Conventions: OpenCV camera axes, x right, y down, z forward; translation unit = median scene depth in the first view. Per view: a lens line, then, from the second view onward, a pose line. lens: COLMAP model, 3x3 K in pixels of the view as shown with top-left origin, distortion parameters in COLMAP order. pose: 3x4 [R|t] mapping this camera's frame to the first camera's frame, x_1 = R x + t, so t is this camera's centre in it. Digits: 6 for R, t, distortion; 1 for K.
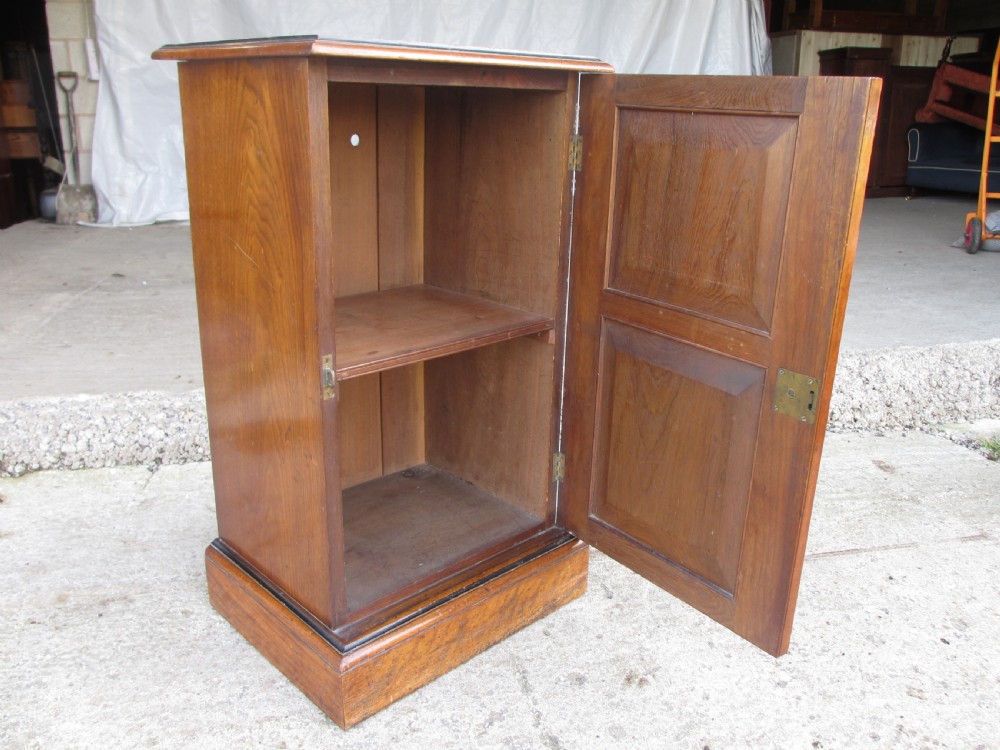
lens RADIAL K [[837.1, 0, 508.8], [0, 837.1, 377.8], [0, 0, 1]] dist [-0.046733, 0.012293]
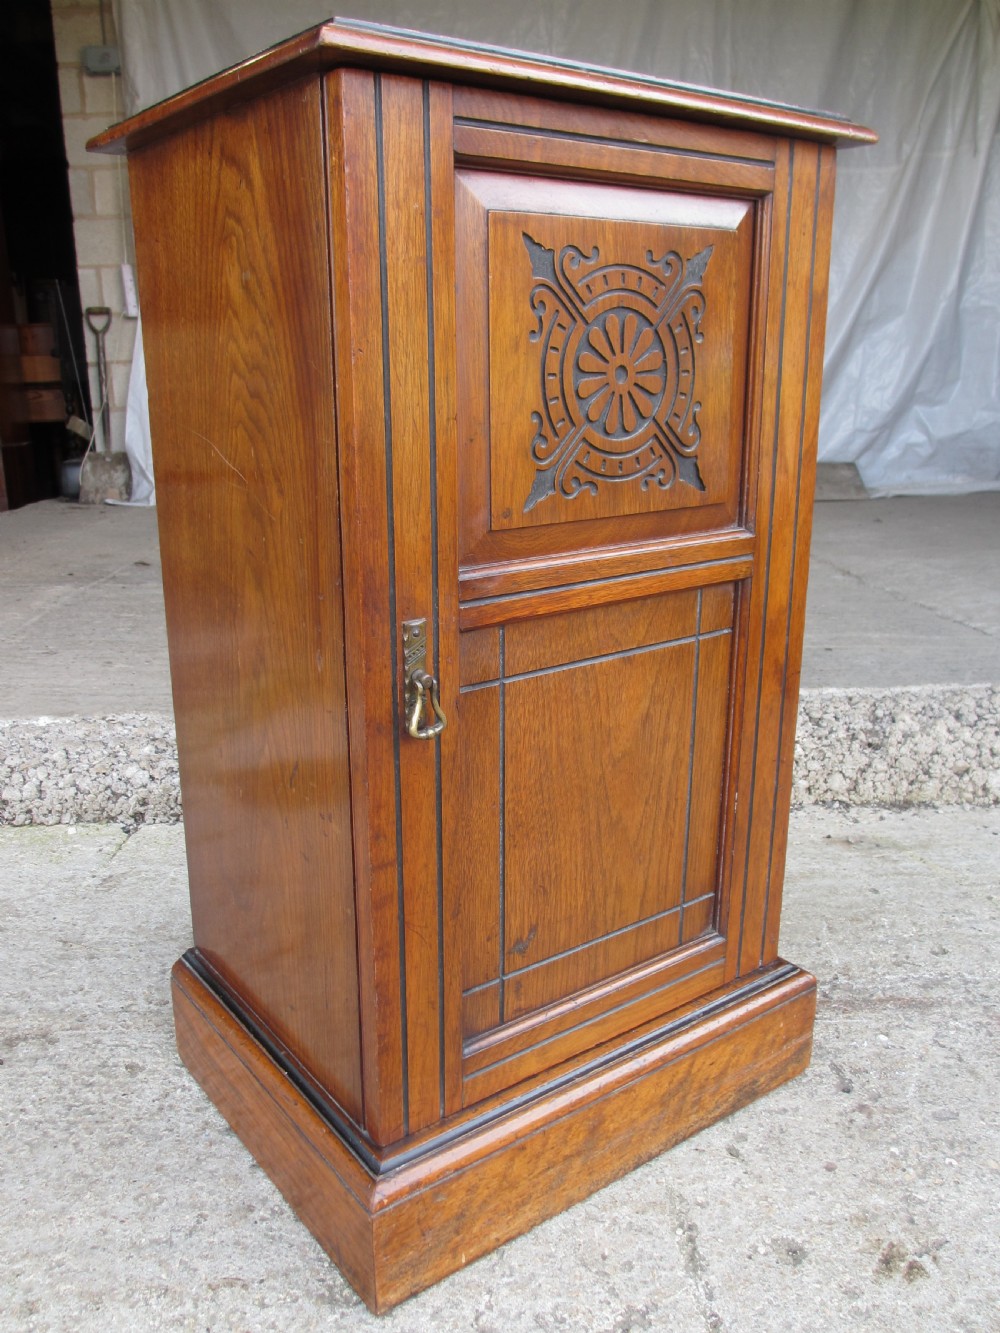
lens RADIAL K [[1115.9, 0, 499.7], [0, 1115.9, 666.8], [0, 0, 1]] dist [-0.046733, 0.012293]
pose [[0.987727, 0.018596, -0.155080, -0.000044], [-0.026166, 0.998556, -0.046919, 0.015205], [0.153984, 0.050401, 0.986787, 0.182920]]
